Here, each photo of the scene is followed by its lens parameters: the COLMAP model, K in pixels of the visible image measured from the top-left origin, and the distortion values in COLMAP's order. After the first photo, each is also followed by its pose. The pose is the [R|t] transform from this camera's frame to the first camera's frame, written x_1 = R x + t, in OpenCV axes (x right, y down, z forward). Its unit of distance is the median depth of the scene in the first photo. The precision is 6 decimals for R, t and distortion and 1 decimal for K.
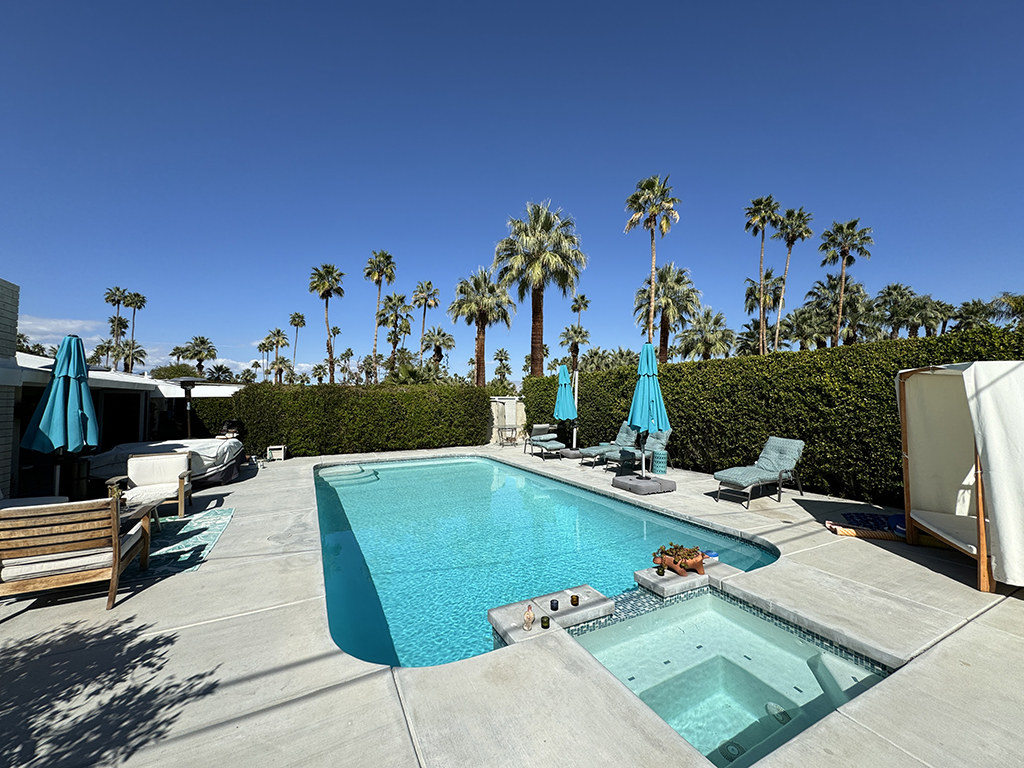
lens RADIAL K [[408.0, 0, 512.1], [0, 408.0, 381.5], [0, 0, 1]] dist [-0.000914, 0.000160]
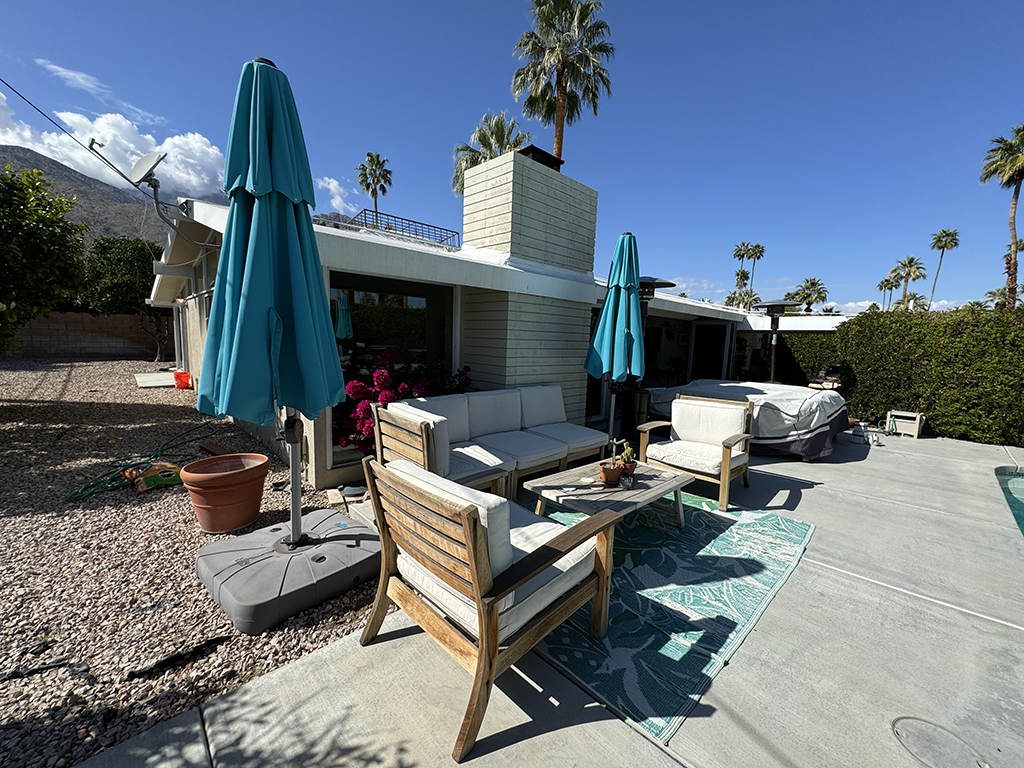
lens RADIAL K [[408.3, 0, 511.1], [0, 408.3, 383.2], [0, 0, 1]] dist [-0.000625, -0.000236]
pose [[0.287481, 0.122268, -0.949950, -0.196788], [0.005296, 0.991600, 0.129231, 0.038433], [0.957772, -0.042183, 0.284418, 0.300979]]
